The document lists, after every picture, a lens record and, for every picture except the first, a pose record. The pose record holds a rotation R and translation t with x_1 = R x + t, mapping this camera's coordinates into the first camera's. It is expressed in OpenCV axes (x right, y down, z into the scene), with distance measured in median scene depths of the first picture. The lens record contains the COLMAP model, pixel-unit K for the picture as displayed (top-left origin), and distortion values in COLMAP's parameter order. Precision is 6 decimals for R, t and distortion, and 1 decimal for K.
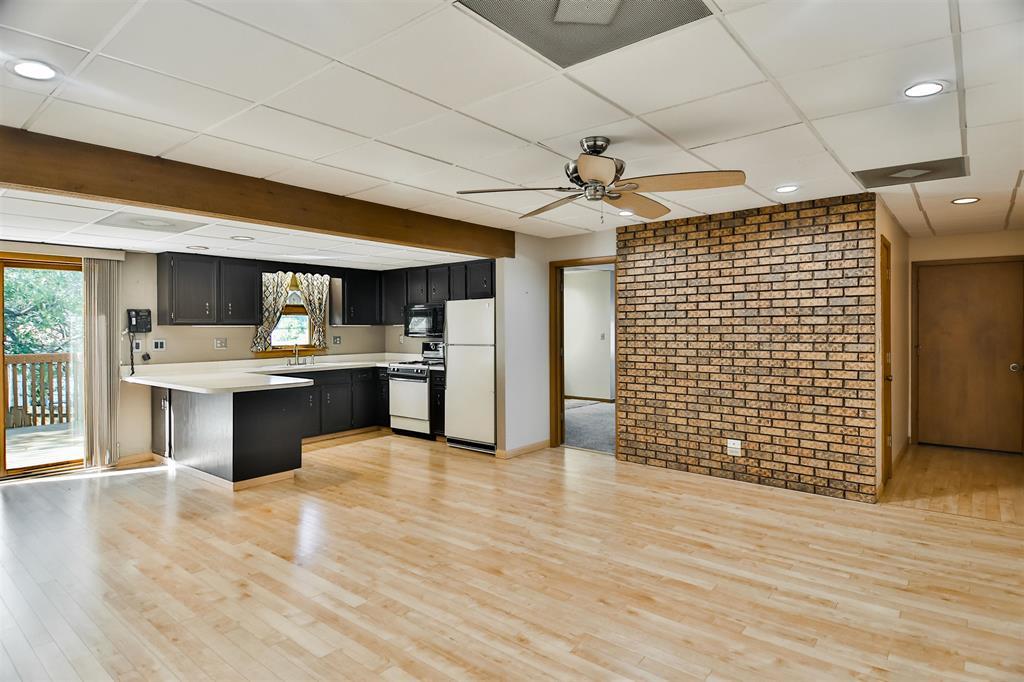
lens RADIAL K [[553.4, 0, 519.4], [0, 553.4, 333.3], [0, 0, 1]] dist [0.035036, -0.002198]
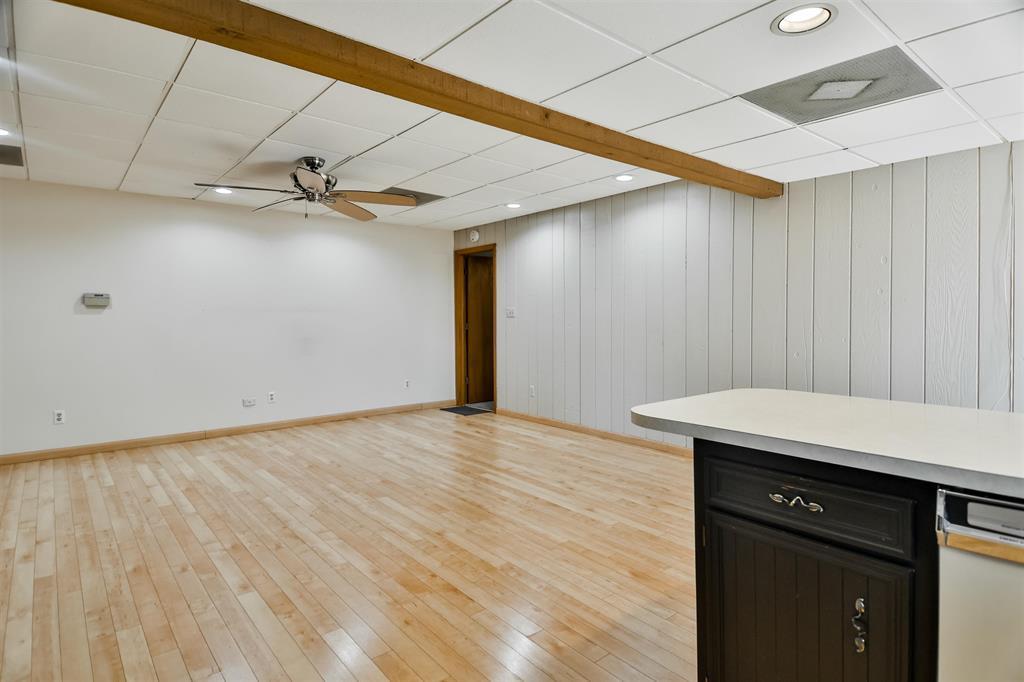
lens RADIAL K [[547.4, 0, 514.8], [0, 547.4, 318.2], [0, 0, 1]] dist [0.059895, -0.030697]
pose [[-0.982124, 0.010316, 0.187954, -0.286190], [0.012123, 0.999891, 0.008465, 0.017033], [-0.187846, 0.010593, -0.982141, 1.072987]]
